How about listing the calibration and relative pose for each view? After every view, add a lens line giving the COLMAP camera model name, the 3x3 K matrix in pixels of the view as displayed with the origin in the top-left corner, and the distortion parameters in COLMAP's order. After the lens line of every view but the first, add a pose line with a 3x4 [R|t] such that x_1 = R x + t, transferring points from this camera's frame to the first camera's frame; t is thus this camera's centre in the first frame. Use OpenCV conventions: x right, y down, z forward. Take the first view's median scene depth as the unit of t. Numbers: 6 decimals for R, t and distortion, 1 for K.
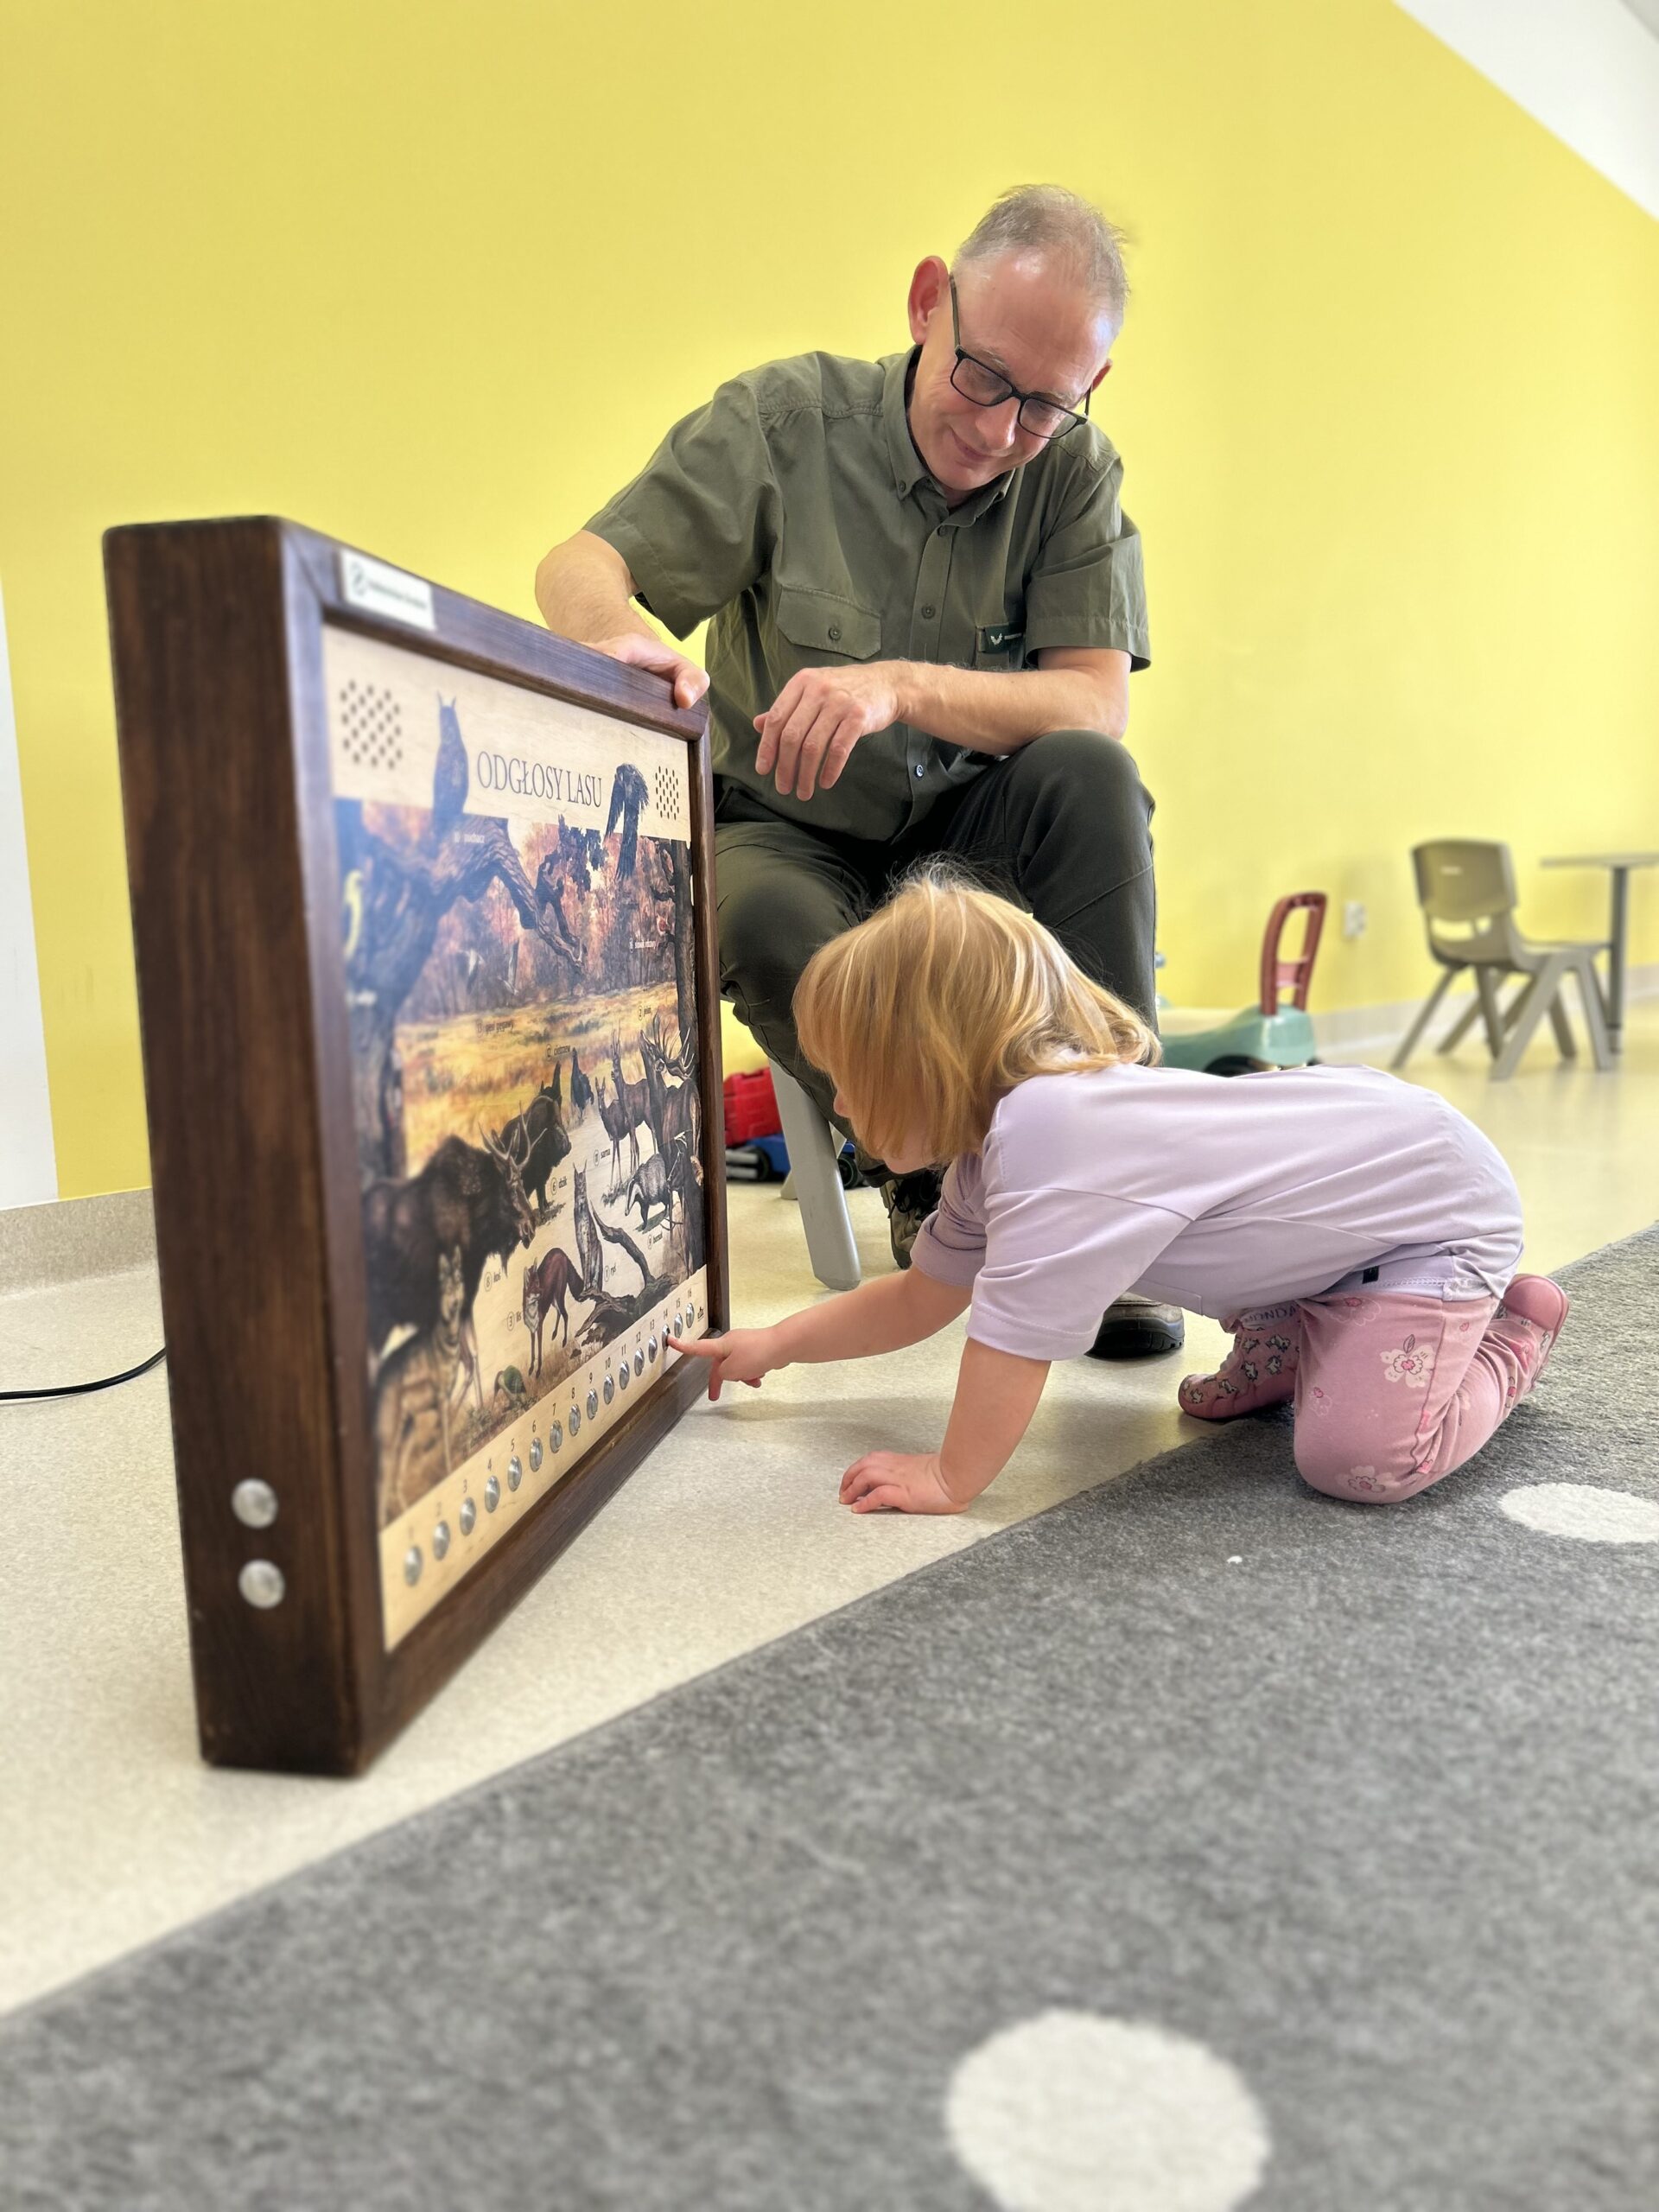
lens RADIAL K [[1676.6, 0, 845.6], [0, 1676.6, 1118.3], [0, 0, 1]] dist [0.038308, -0.065792]
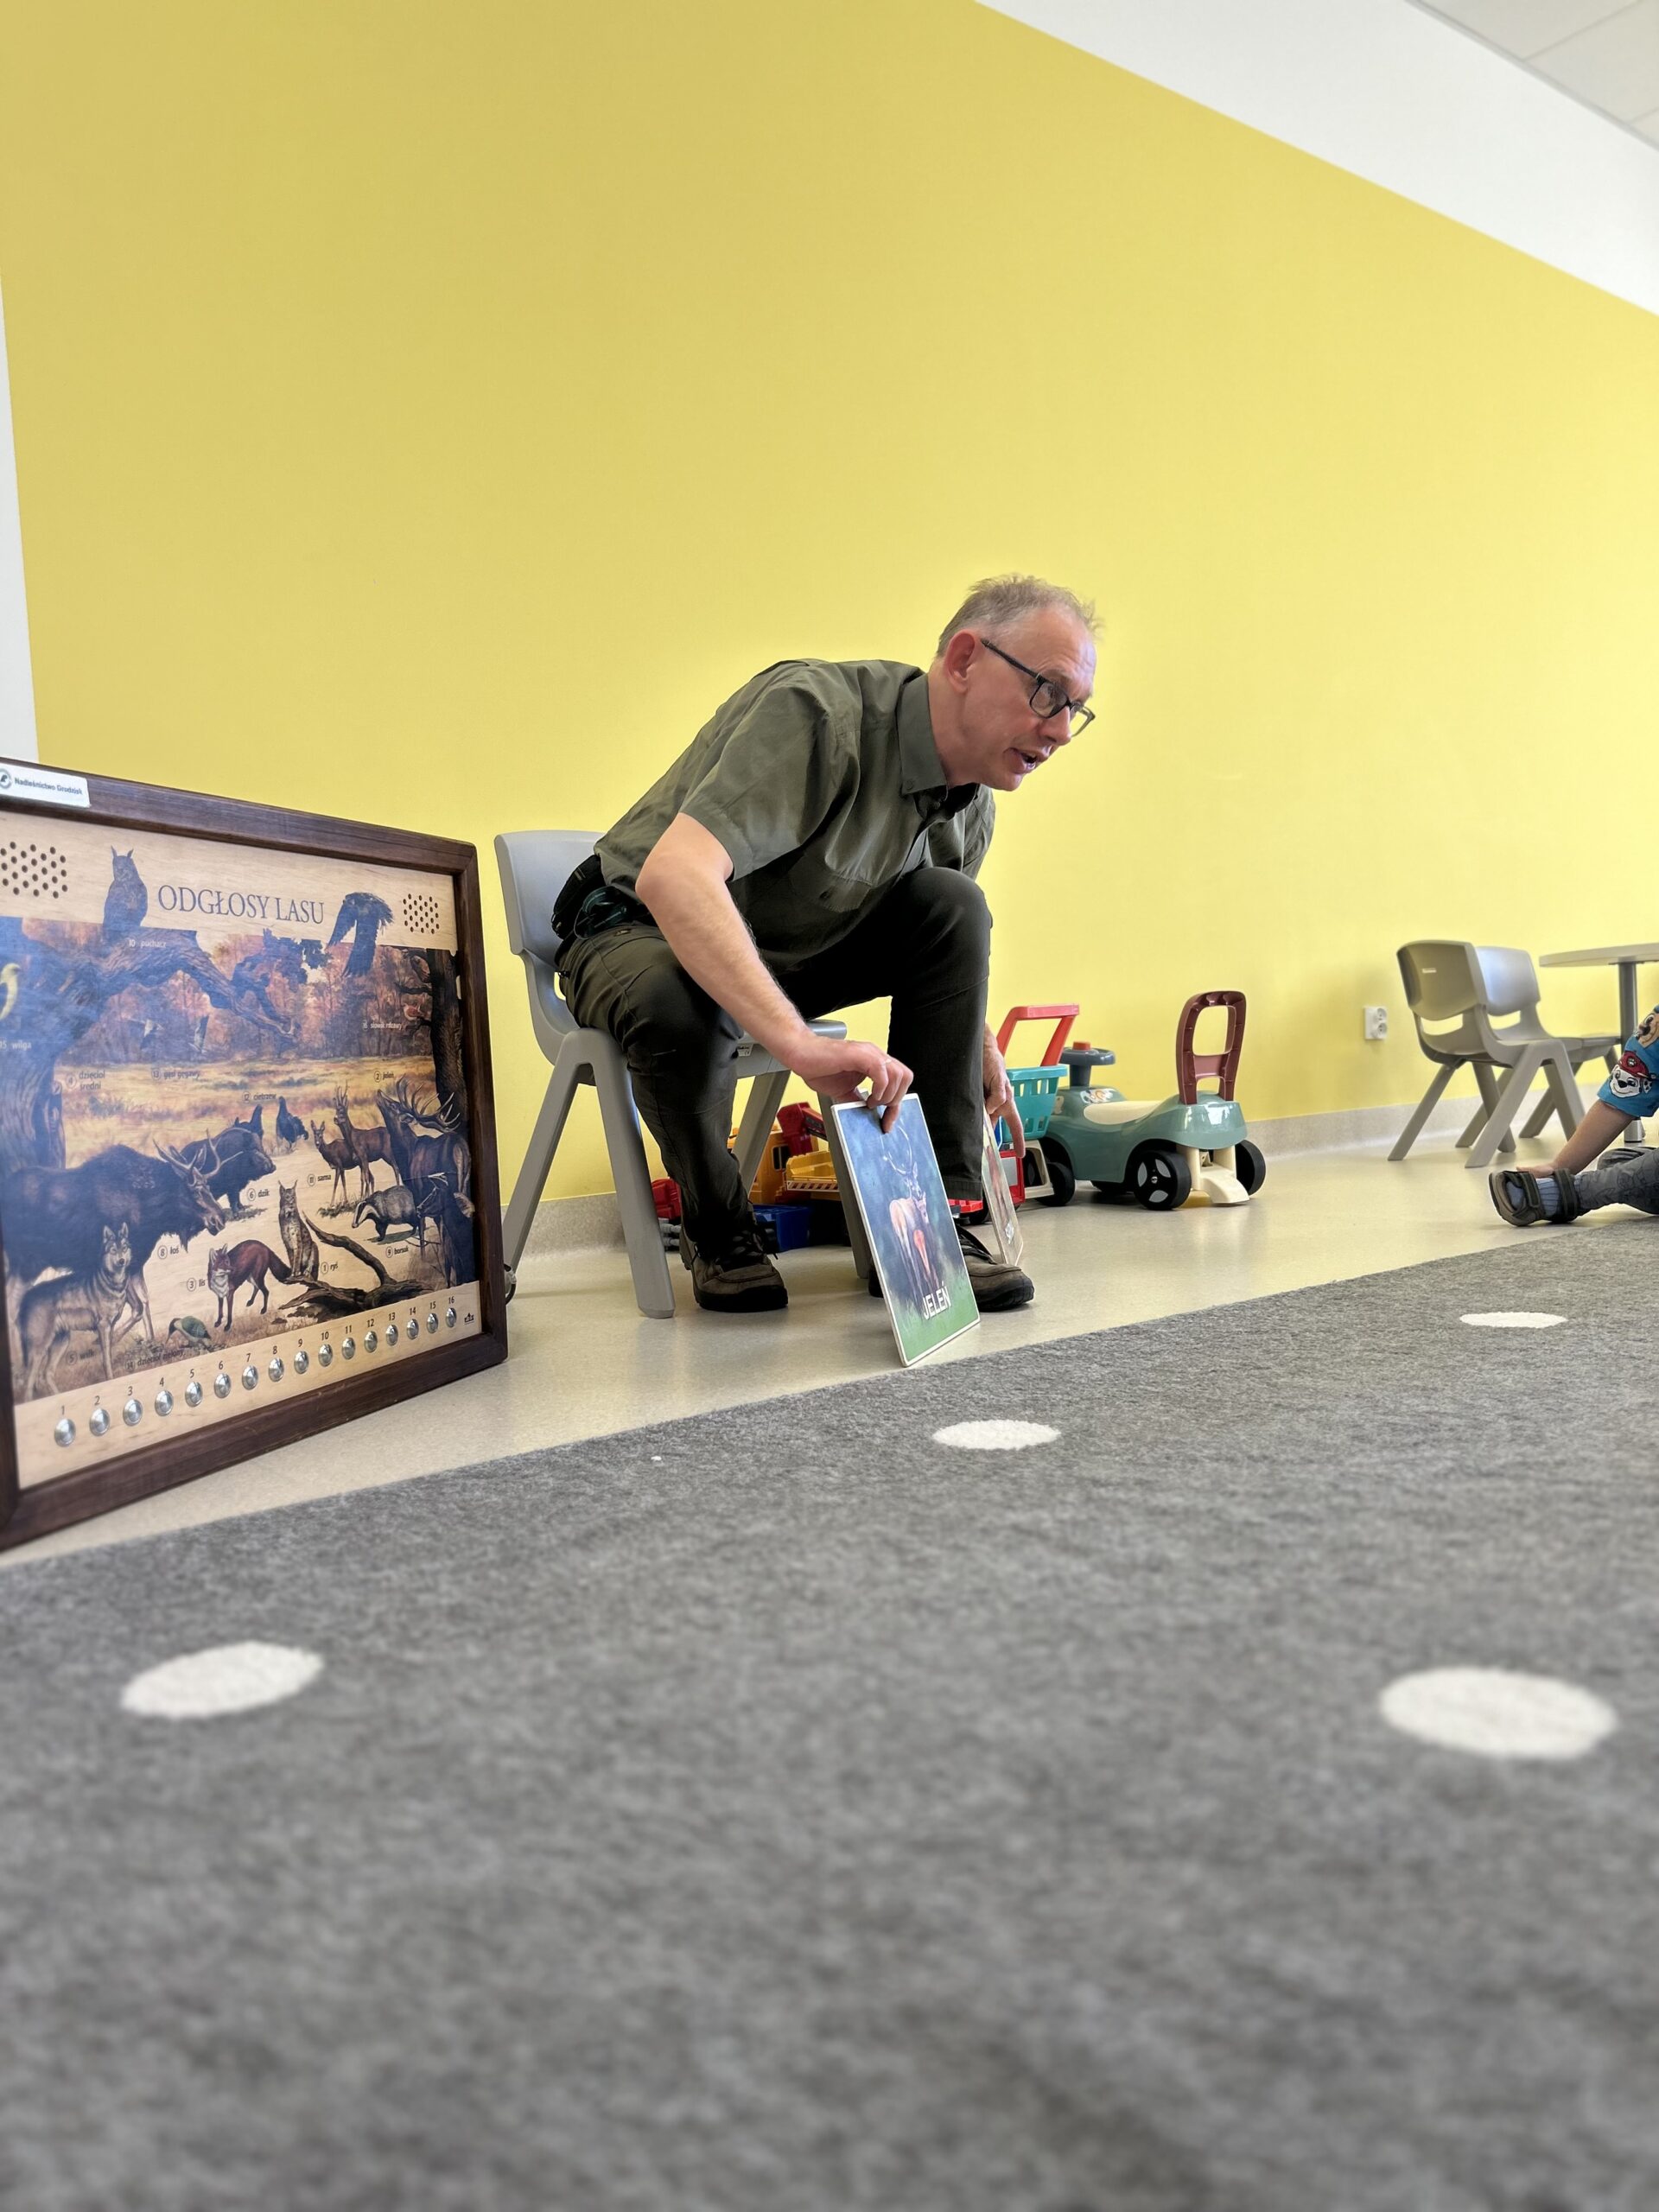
lens RADIAL K [[1676.6, 0, 824.1], [0, 1676.6, 1123.4], [0, 0, 1]] dist [0.038308, -0.065792]
pose [[0.986924, -0.014575, -0.160527, 0.552075], [0.002461, 0.997150, -0.075401, 0.094178], [0.161169, 0.074020, 0.984147, -0.311555]]
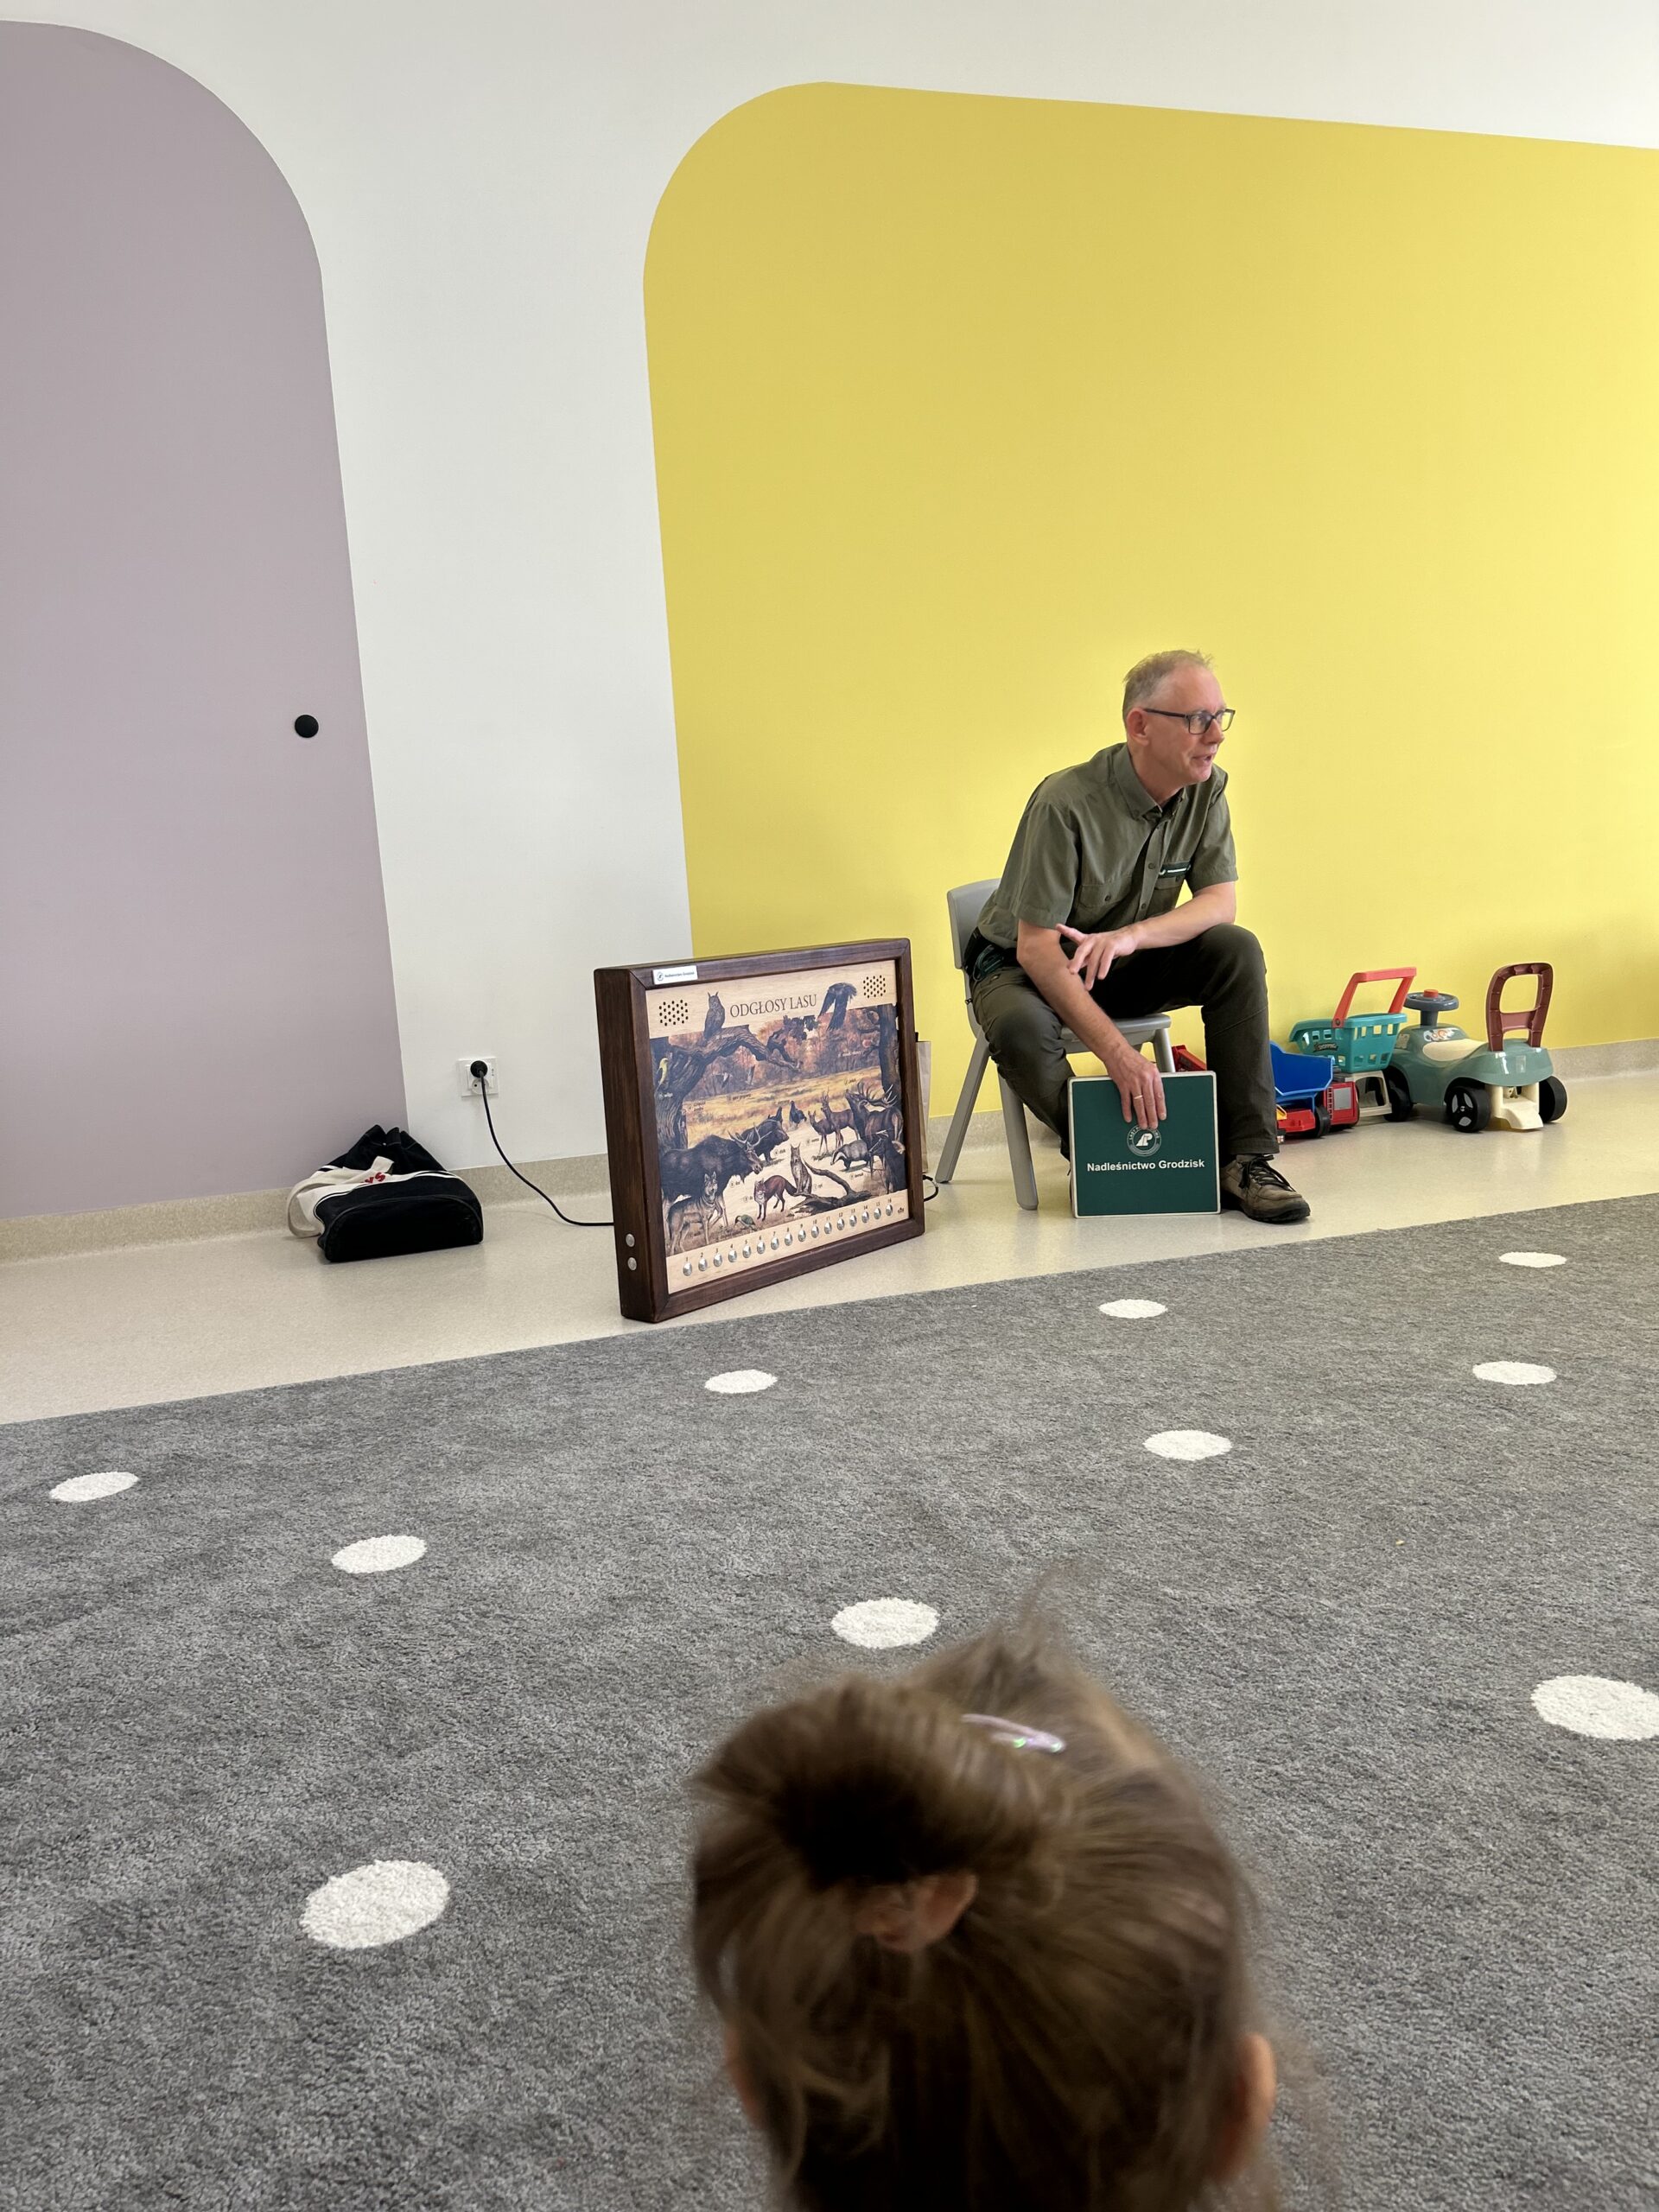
lens RADIAL K [[1676.6, 0, 835.2], [0, 1676.6, 1122.3], [0, 0, 1]] dist [0.038308, -0.065792]
pose [[0.869048, 0.052415, -0.491944, 1.334325], [-0.031220, 0.998200, 0.051202, -0.161652], [0.493742, -0.029138, 0.869120, -1.407169]]
